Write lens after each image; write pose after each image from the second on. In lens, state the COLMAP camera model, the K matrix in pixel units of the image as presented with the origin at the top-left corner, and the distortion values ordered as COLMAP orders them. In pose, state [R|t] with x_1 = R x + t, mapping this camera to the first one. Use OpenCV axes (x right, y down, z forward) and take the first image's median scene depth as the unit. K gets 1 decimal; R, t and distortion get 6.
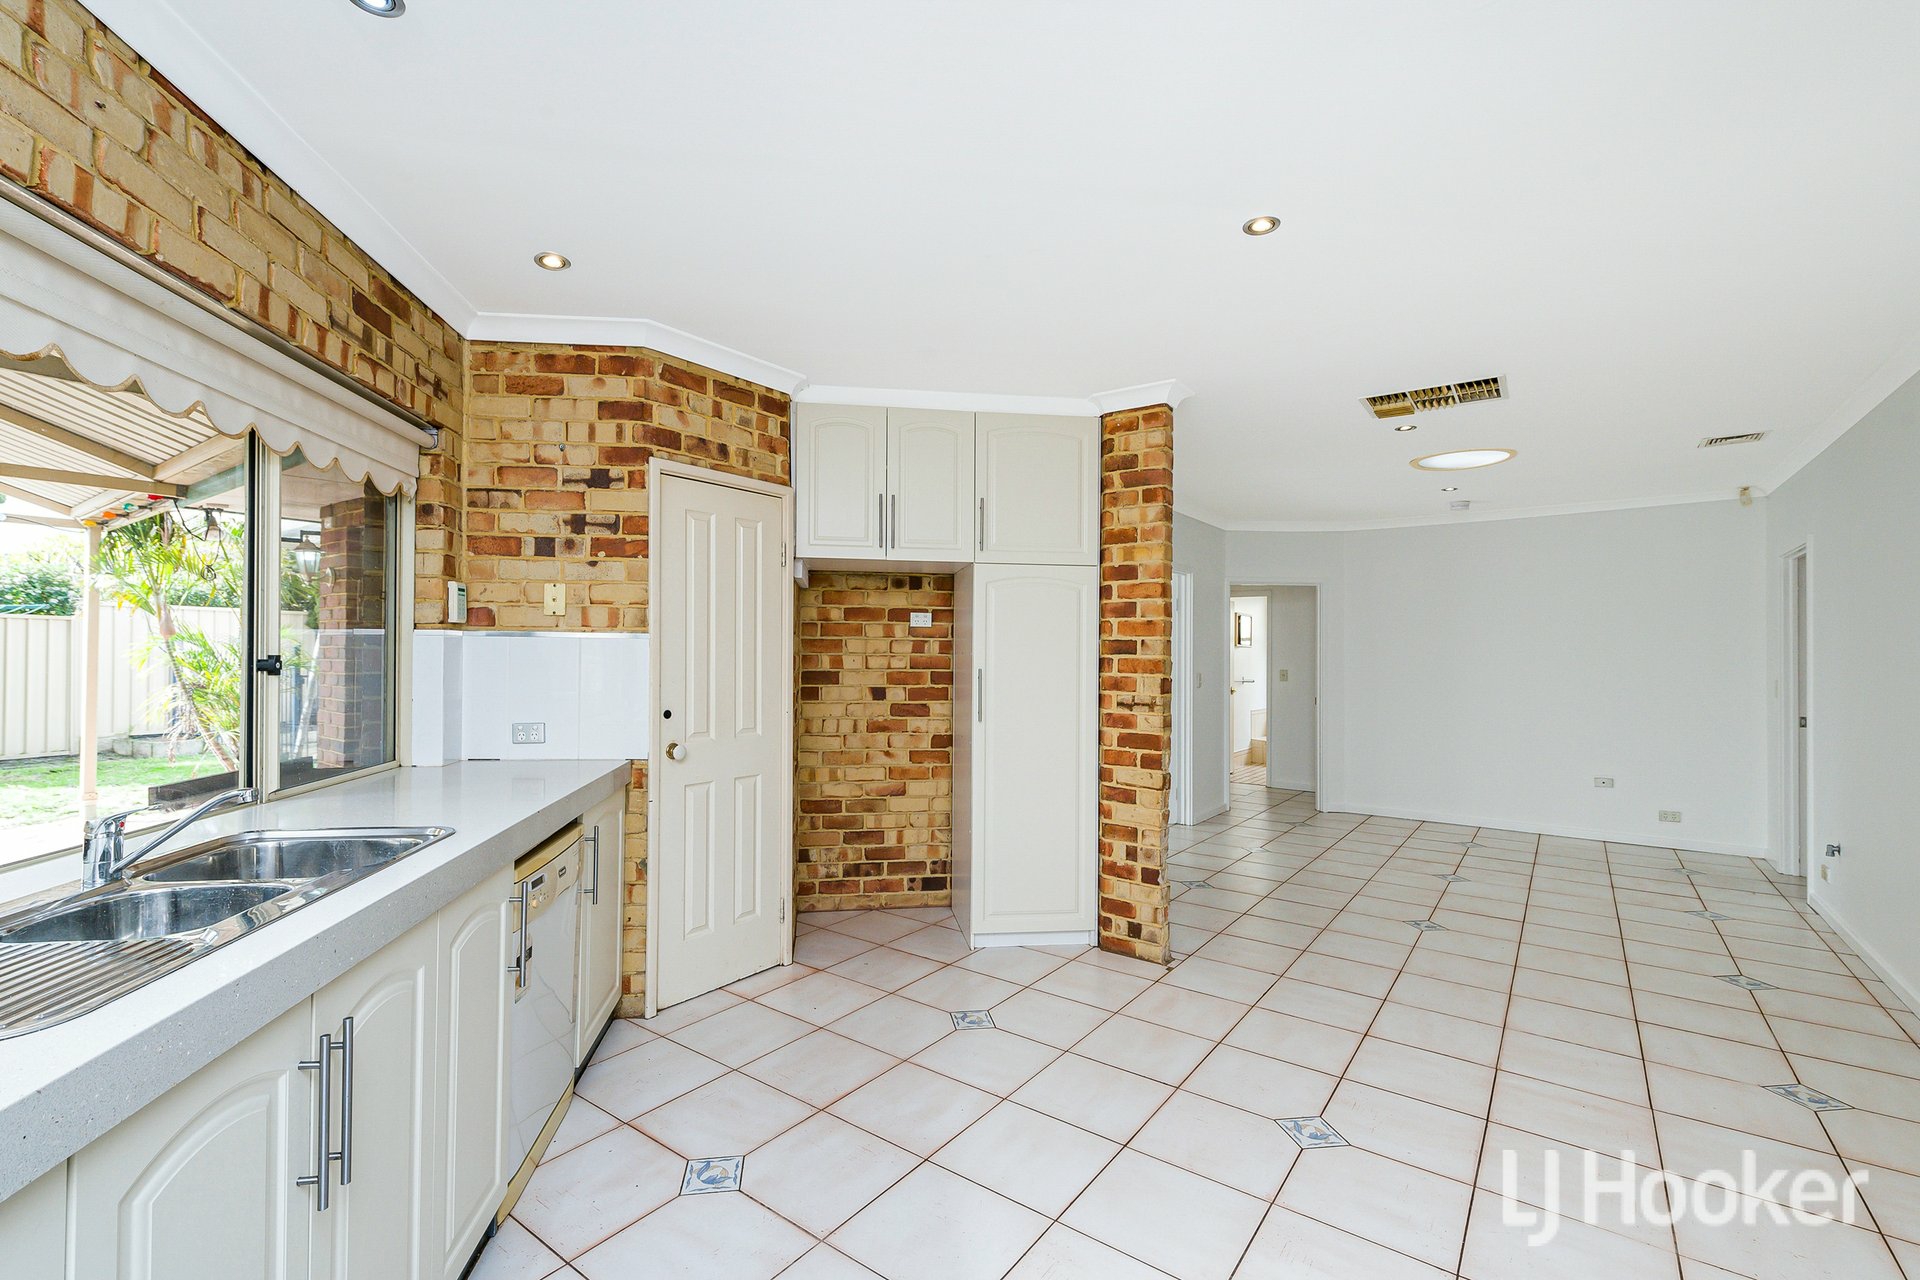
lens RADIAL K [[840.3, 0, 931.1], [0, 840.3, 636.5], [0, 0, 1]] dist [-0.000421, -0.000213]
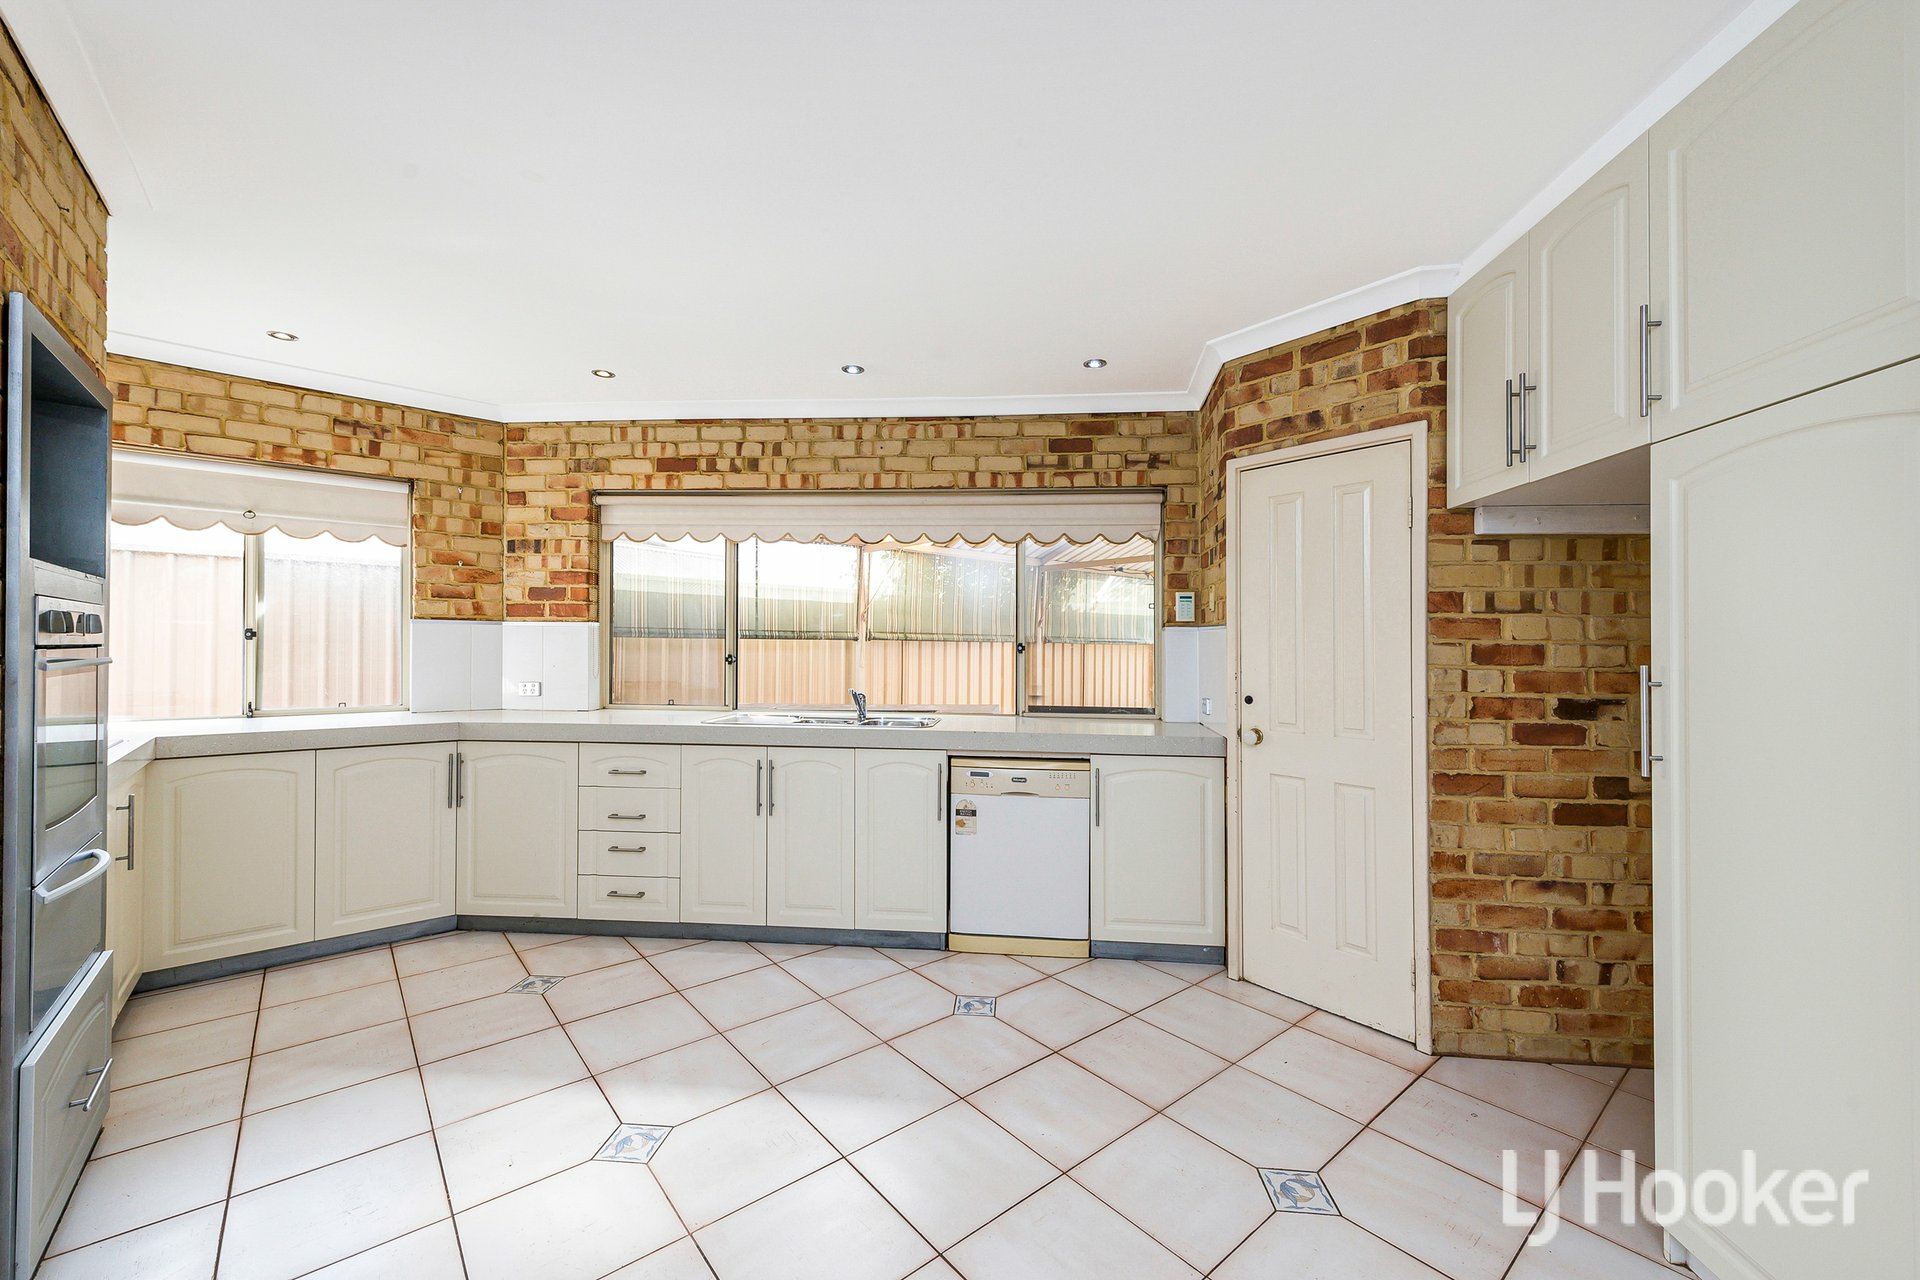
lens RADIAL K [[753.1, 0, 960.0], [0, 753.1, 640.0], [0, 0, 1]] dist [0.000163, -0.000220]
pose [[-0.223336, -0.023337, -0.974462, 0.596653], [0.005301, 0.999669, -0.025156, 0.035752], [0.974727, -0.010783, -0.223138, 0.761498]]
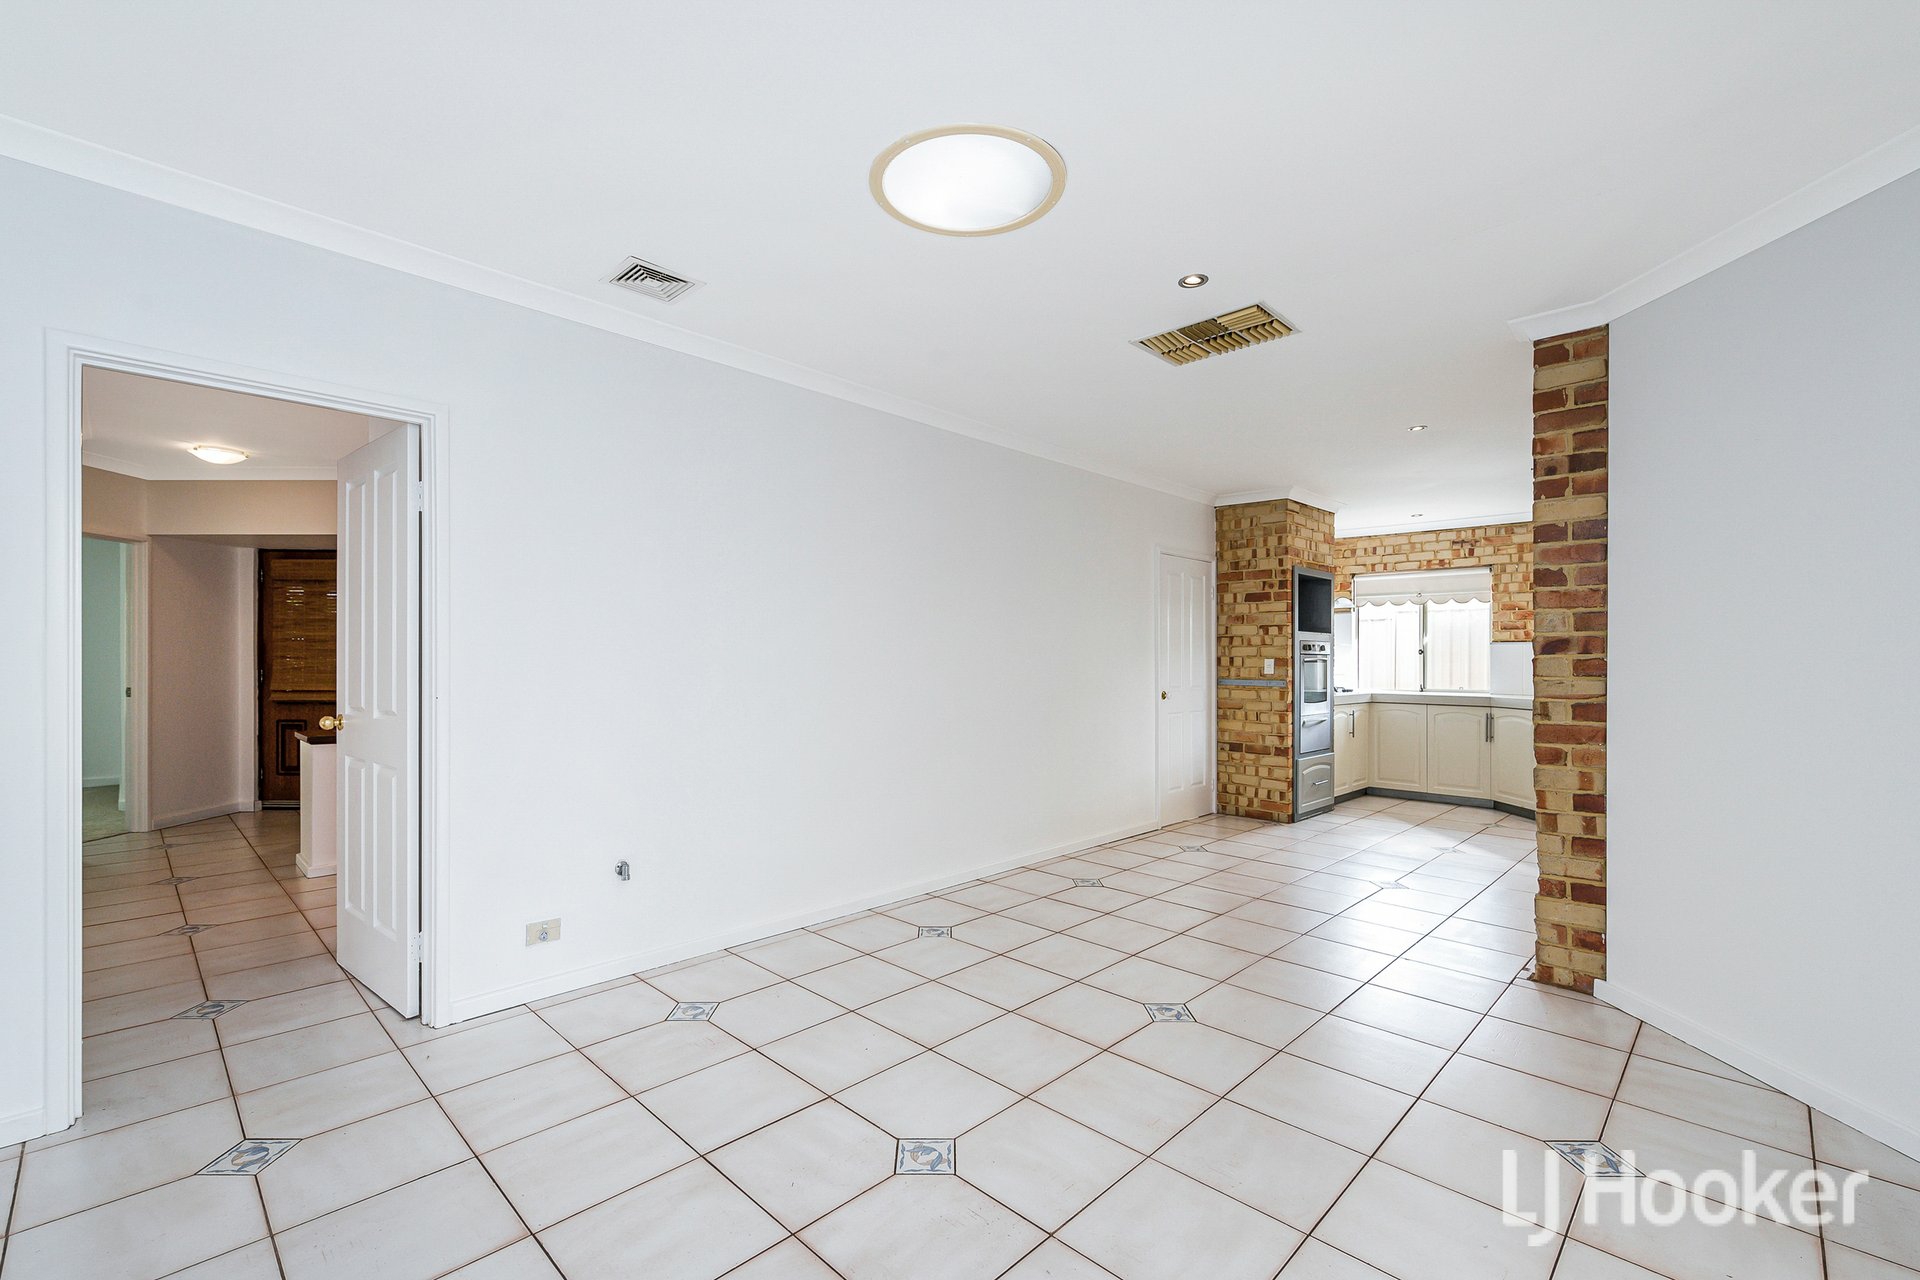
lens RADIAL K [[823.7, 0, 958.3], [0, 823.7, 663.0], [0, 0, 1]] dist [0.001431, 0.000070]
pose [[-0.990939, -0.020303, 0.132770, 0.795920], [-0.022182, 0.999673, -0.012688, 0.083975], [-0.132469, -0.015518, -0.991066, 2.007641]]
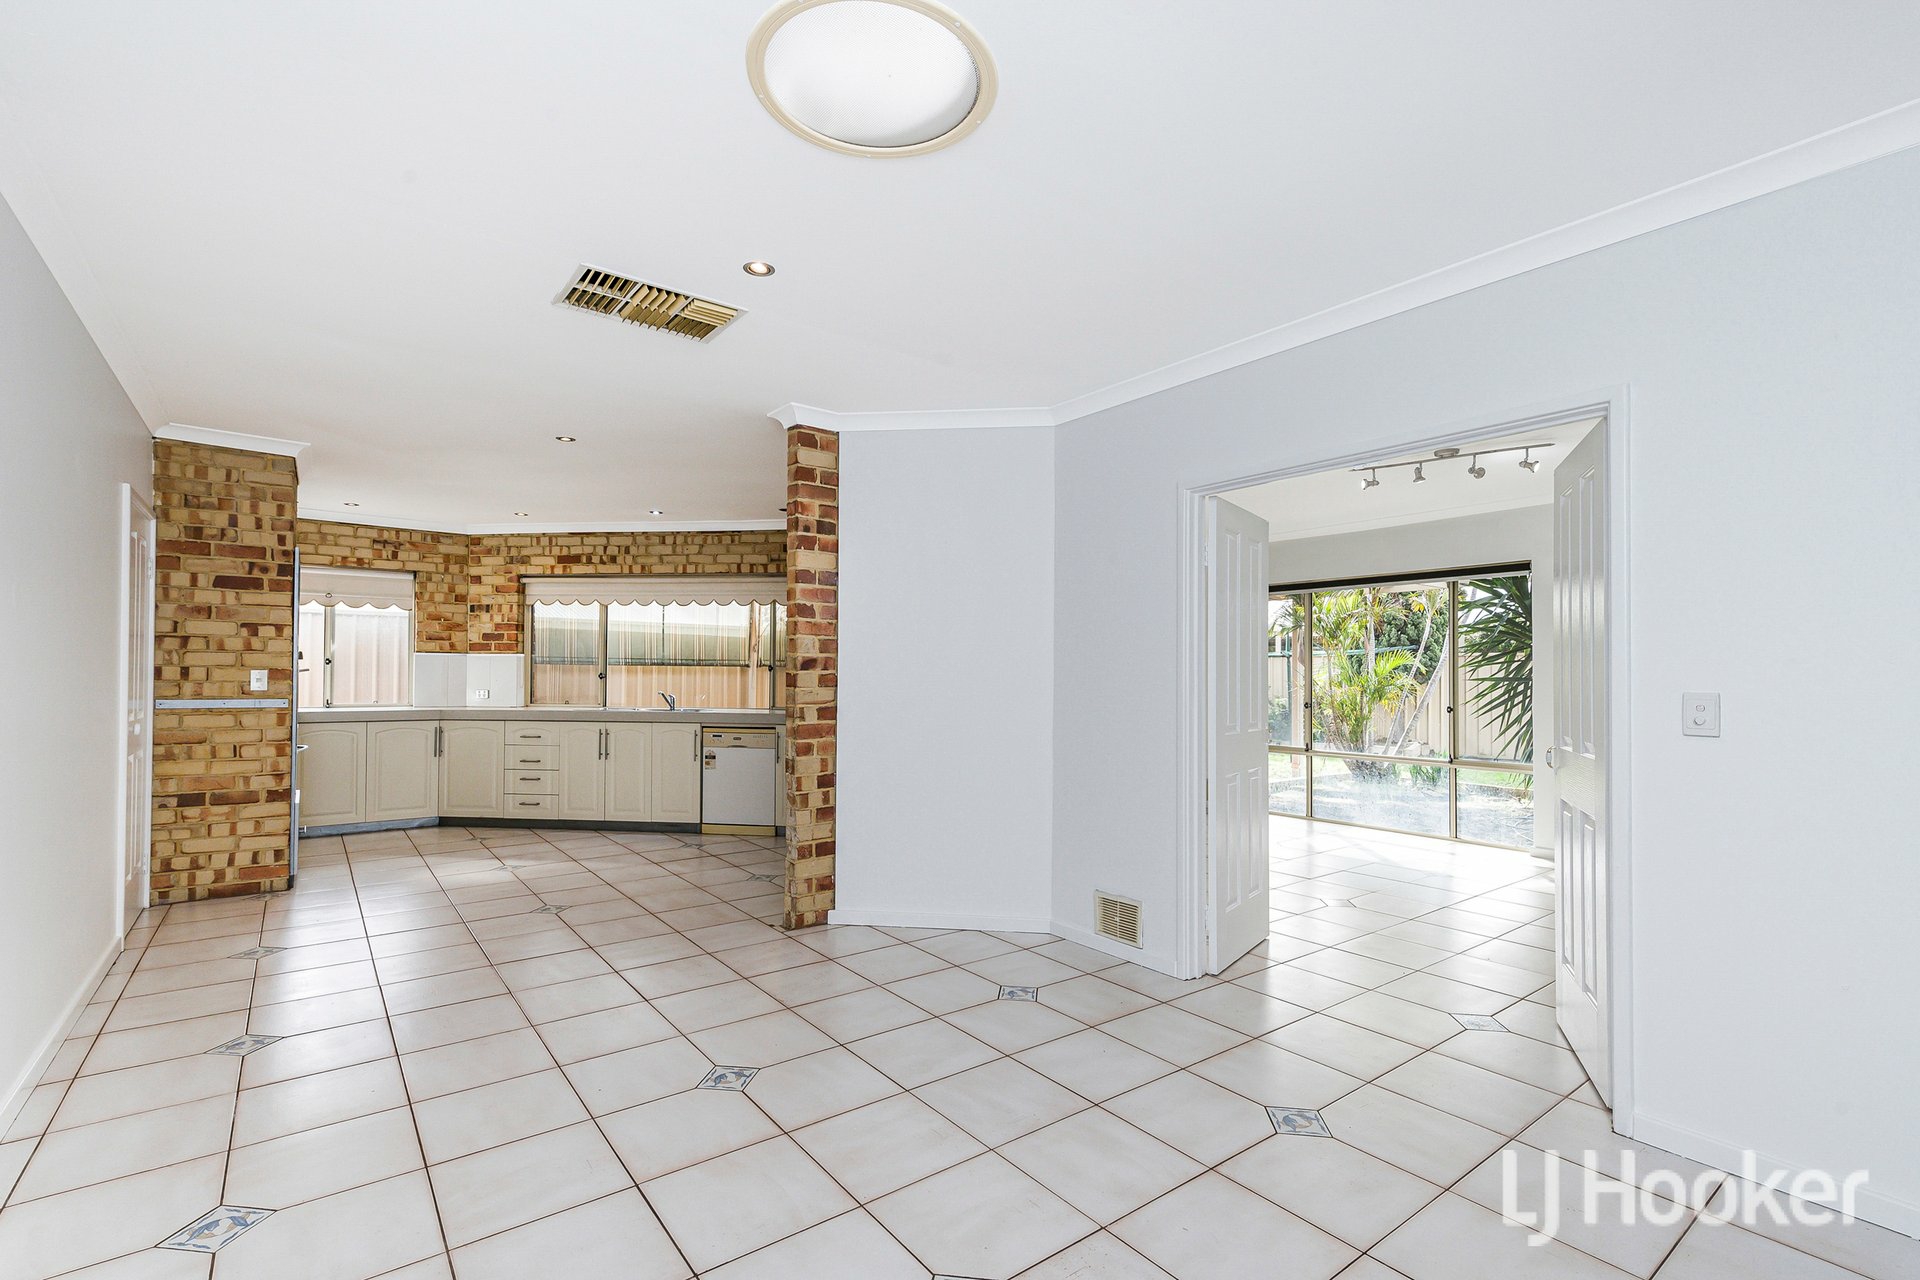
lens RADIAL K [[846.2, 0, 956.7], [0, 846.2, 655.9], [0, 0, 1]] dist [0.002436, 0.000262]
pose [[-0.265389, -0.039873, -0.963317, 1.350254], [0.007738, 0.999024, -0.043483, 0.082121], [0.964110, -0.018994, -0.264821, 1.567073]]
